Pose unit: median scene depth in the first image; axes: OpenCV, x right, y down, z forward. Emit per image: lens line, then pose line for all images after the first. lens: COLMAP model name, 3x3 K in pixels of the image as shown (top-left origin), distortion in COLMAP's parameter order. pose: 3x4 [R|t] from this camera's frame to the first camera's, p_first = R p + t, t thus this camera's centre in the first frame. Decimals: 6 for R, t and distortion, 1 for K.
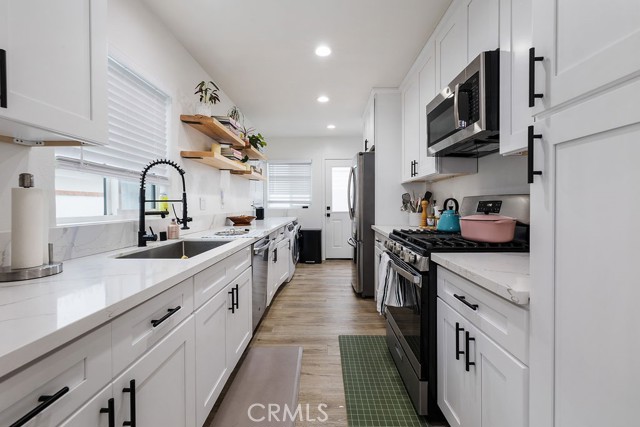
lens RADIAL K [[278.8, 0, 320.6], [0, 278.8, 210.0], [0, 0, 1]] dist [0.001724, 0.000265]
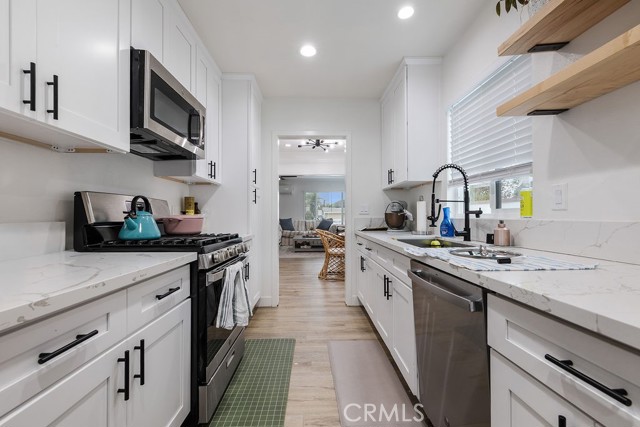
lens RADIAL K [[278.8, 0, 319.9], [0, 278.8, 213.3], [0, 0, 1]] dist [0.001724, 0.000265]
pose [[-0.999100, 0.006460, -0.041922, 0.011613], [0.006093, 0.999942, 0.008880, 0.002645], [0.041977, 0.008617, -0.999081, 2.002705]]
